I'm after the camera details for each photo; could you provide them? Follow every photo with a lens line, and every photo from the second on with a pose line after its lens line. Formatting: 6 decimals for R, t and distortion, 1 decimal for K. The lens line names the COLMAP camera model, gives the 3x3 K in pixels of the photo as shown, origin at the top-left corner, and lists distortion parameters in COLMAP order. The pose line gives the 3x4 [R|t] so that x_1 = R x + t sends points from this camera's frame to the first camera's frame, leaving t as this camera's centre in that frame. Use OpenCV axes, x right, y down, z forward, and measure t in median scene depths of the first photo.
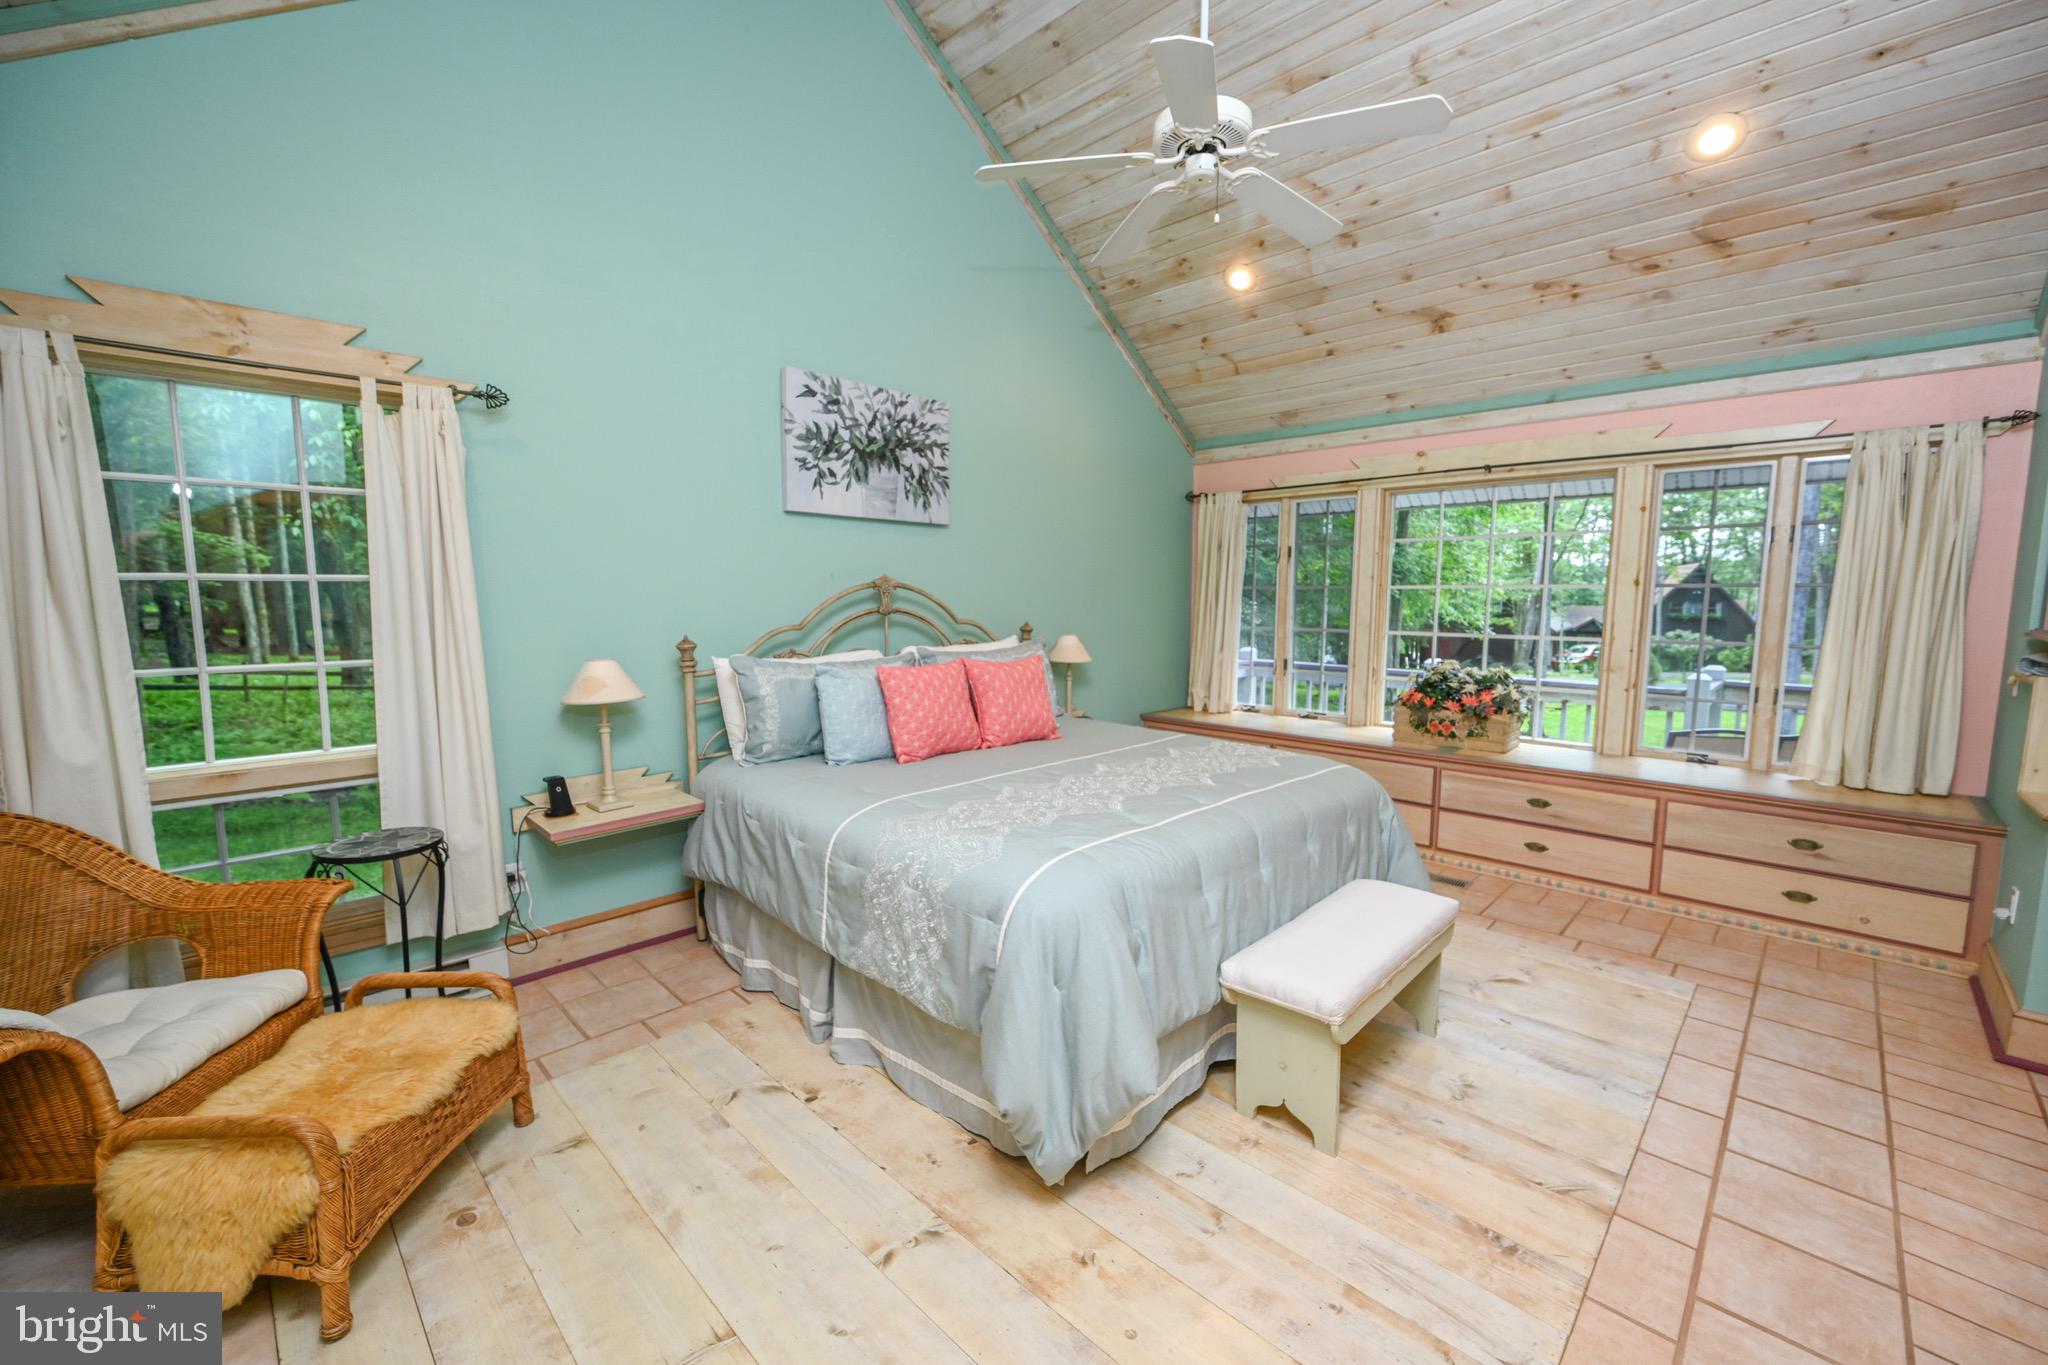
lens RADIAL K [[820.2, 0, 1025.6], [0, 820.2, 683.8], [0, 0, 1]] dist [-0.002915, 0.000048]
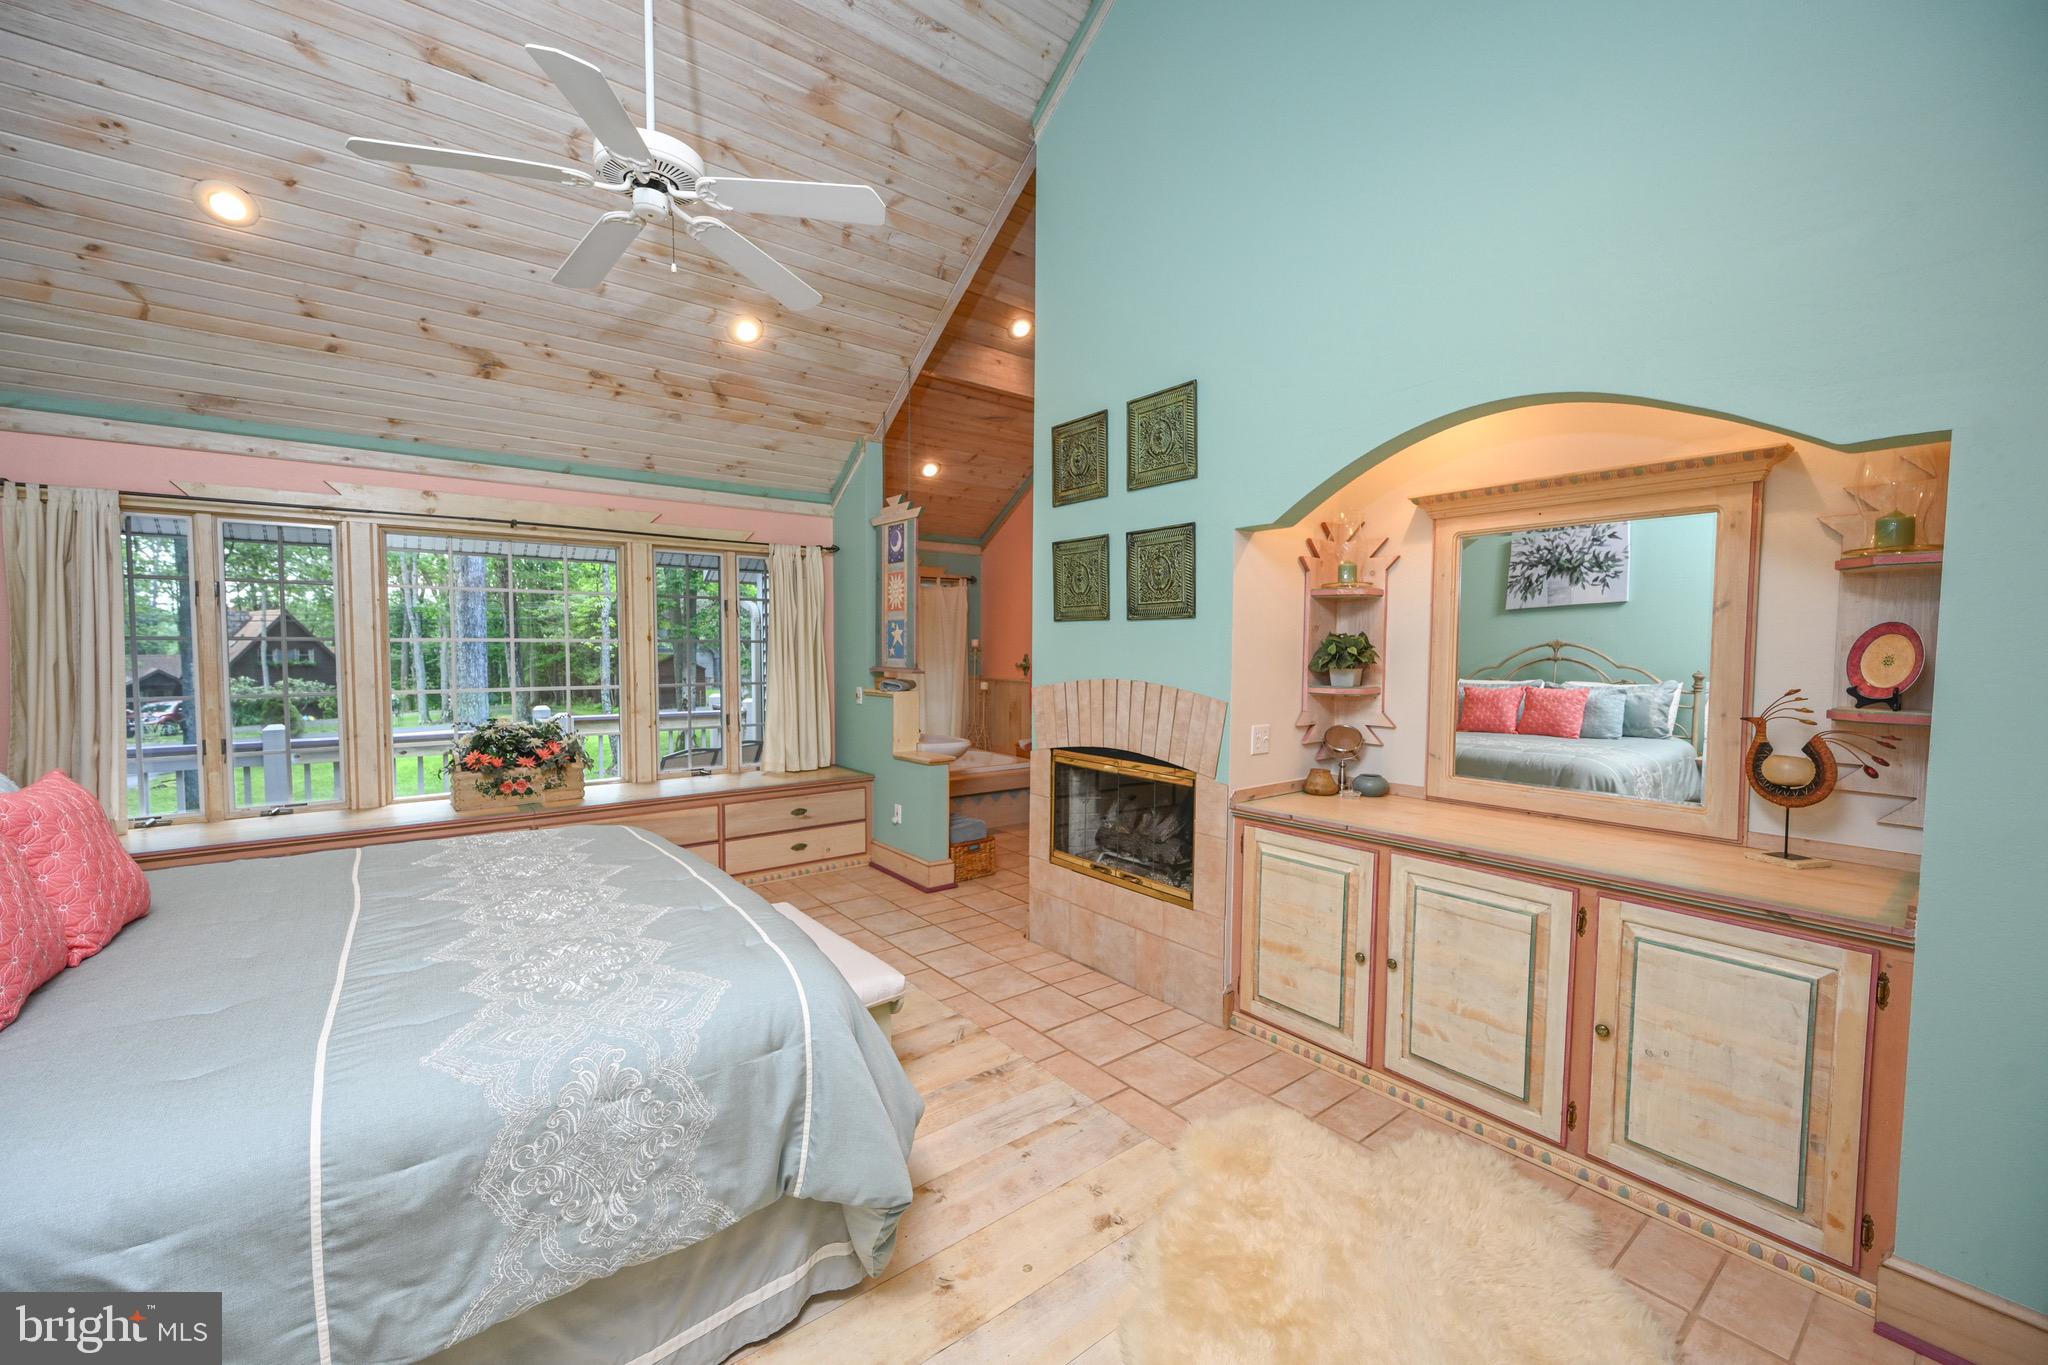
lens RADIAL K [[820.2, 0, 1025.6], [0, 820.2, 683.8], [0, 0, 1]] dist [-0.002915, 0.000048]
pose [[0.123160, -0.048813, 0.991186, -0.421906], [0.104307, 0.993894, 0.035986, -0.043902], [-0.986890, 0.098955, 0.127499, 0.313052]]
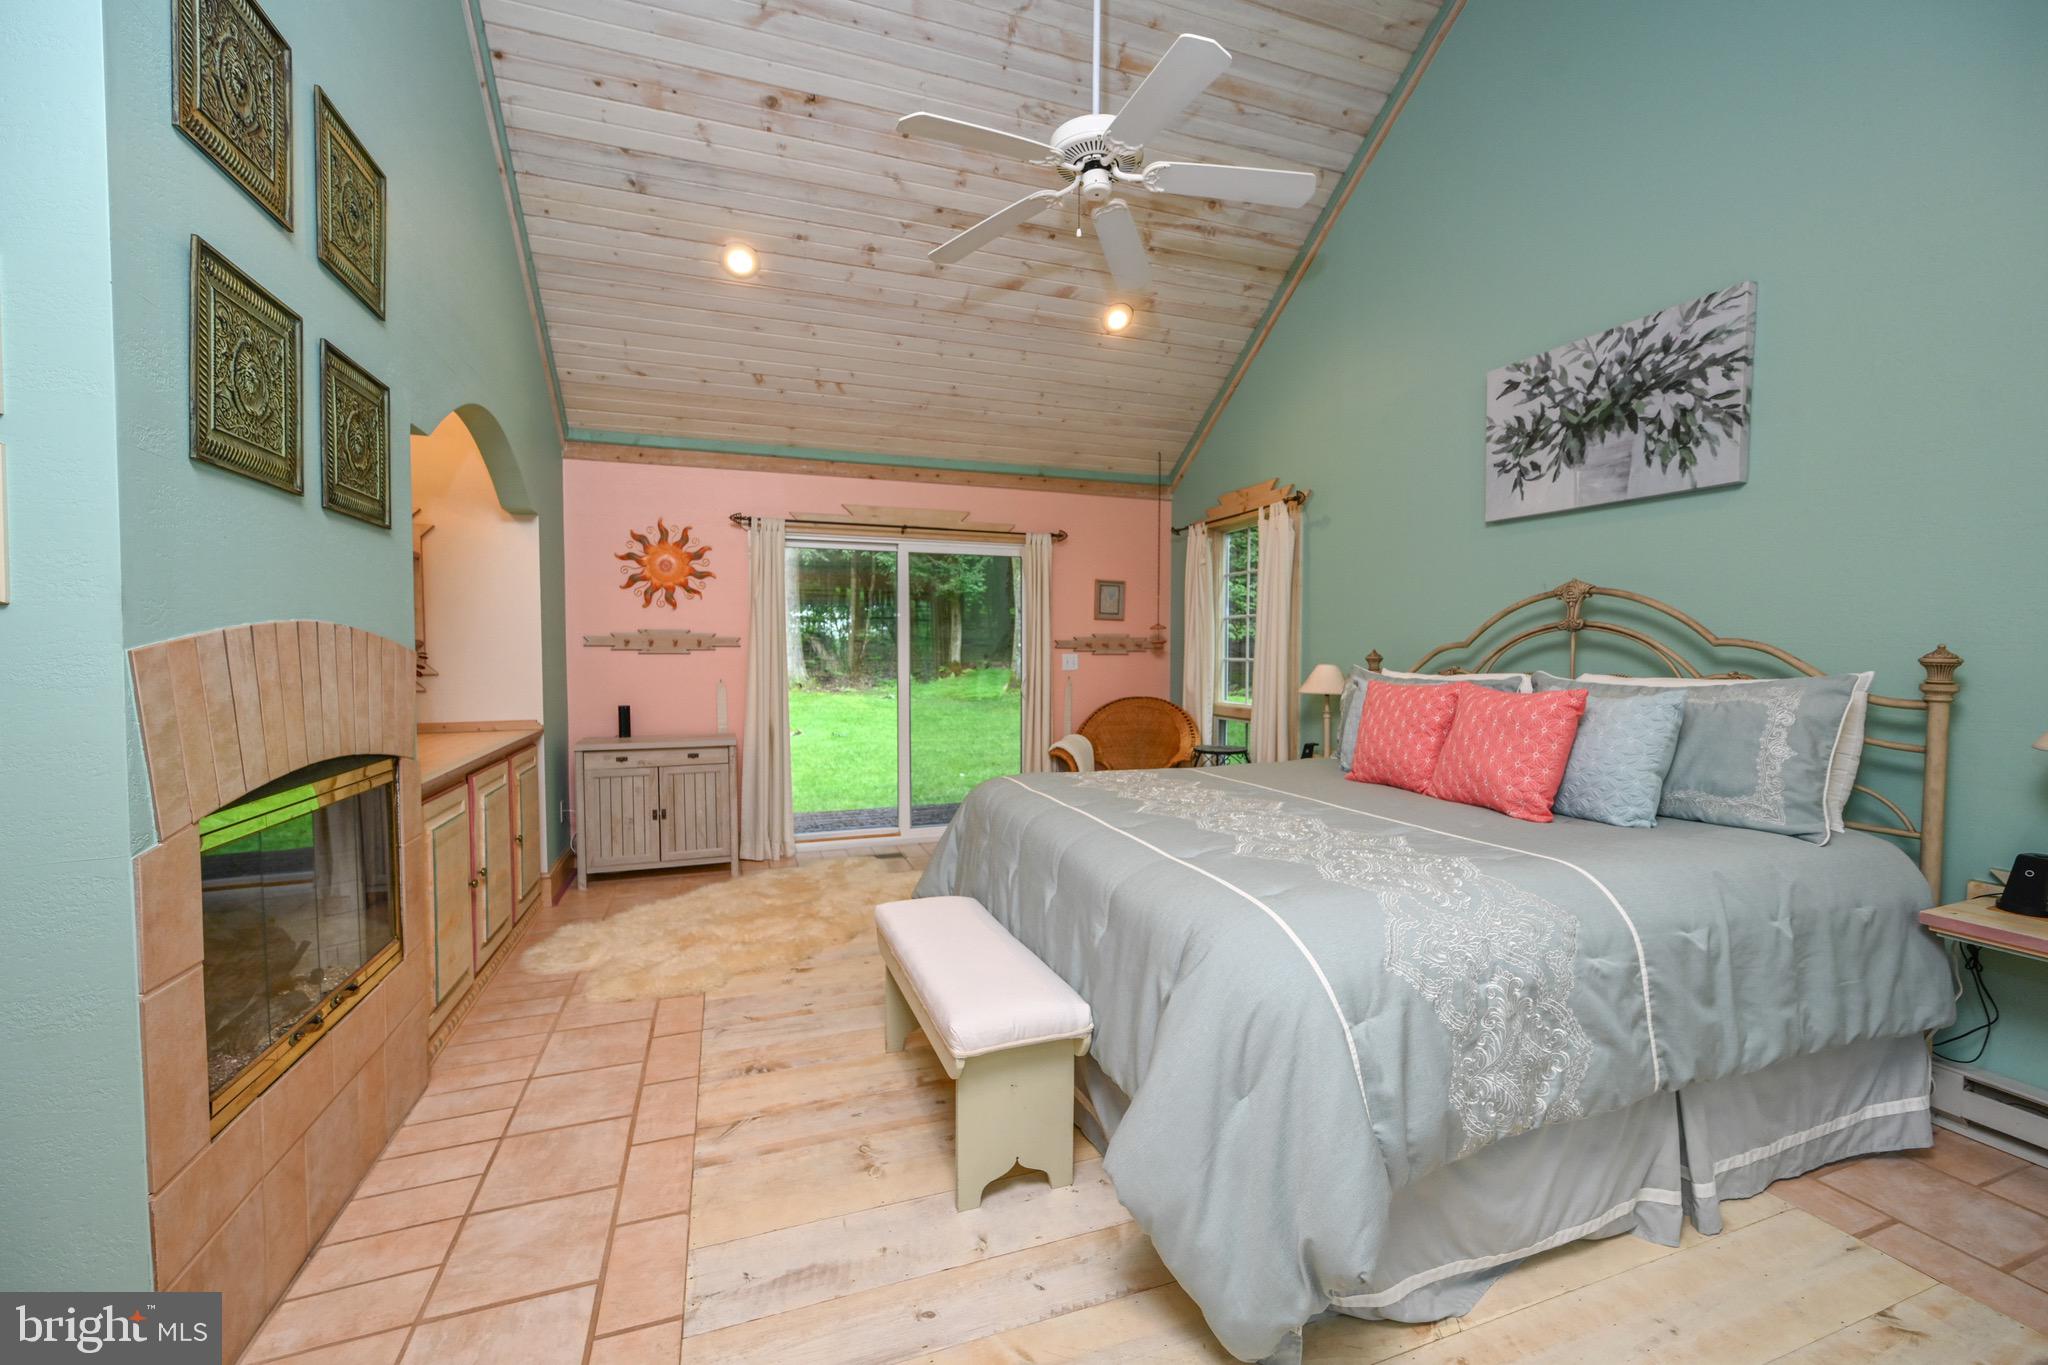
lens RADIAL K [[820.2, 0, 1025.6], [0, 820.2, 683.8], [0, 0, 1]] dist [-0.002915, 0.000048]
pose [[-0.427717, 0.034539, -0.903253, 0.741876], [-0.100927, 0.991196, 0.085694, -0.050443], [0.898261, 0.127815, -0.420465, 0.879741]]
